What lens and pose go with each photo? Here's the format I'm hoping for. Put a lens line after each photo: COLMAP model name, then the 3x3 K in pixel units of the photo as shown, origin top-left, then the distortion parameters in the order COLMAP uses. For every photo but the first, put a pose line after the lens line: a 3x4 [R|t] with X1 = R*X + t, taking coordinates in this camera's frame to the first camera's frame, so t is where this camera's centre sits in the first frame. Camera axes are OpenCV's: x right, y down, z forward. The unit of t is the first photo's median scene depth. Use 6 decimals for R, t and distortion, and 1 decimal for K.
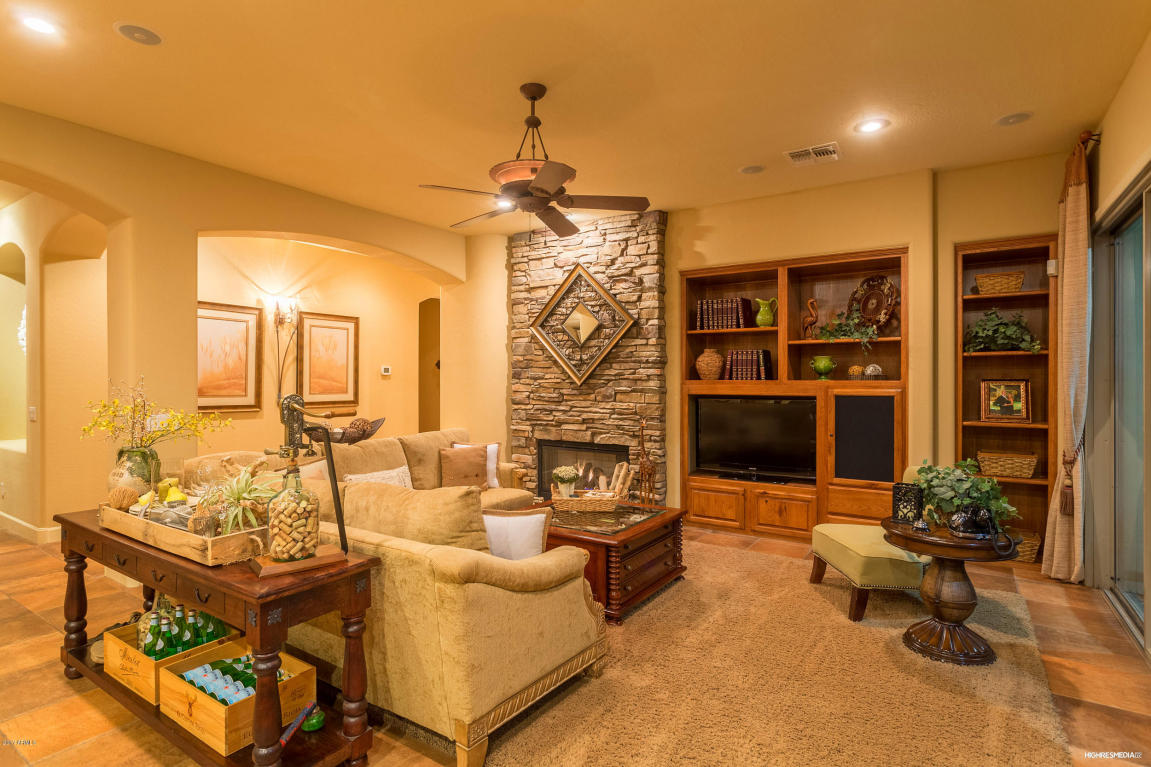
lens RADIAL K [[607.1, 0, 576.1], [0, 607.1, 380.9], [0, 0, 1]] dist [-0.003537, 0.000011]
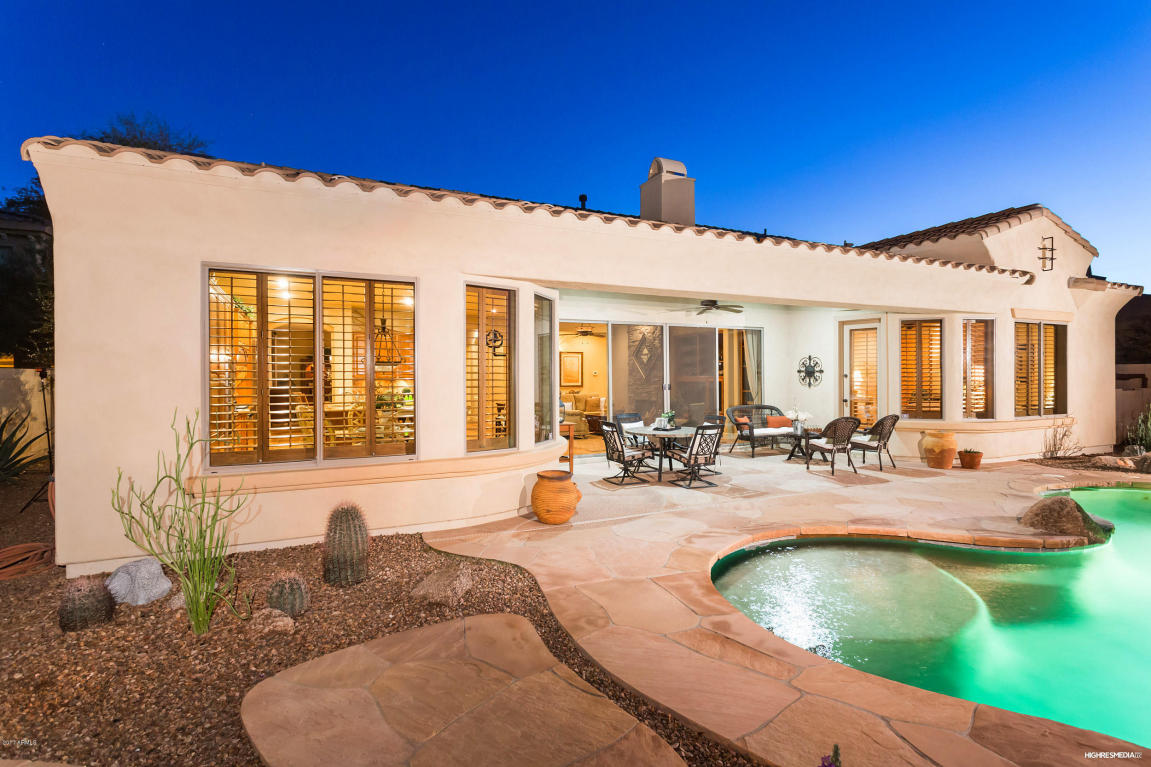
lens RADIAL K [[567.5, 0, 575.8], [0, 567.5, 381.2], [0, 0, 1]] dist [0.007618, 0.000496]
pose [[0.861267, -0.003628, -0.508140, 1.038539], [0.005512, 0.999982, 0.002203, 0.012765], [0.508123, -0.004698, 0.861272, -1.327652]]
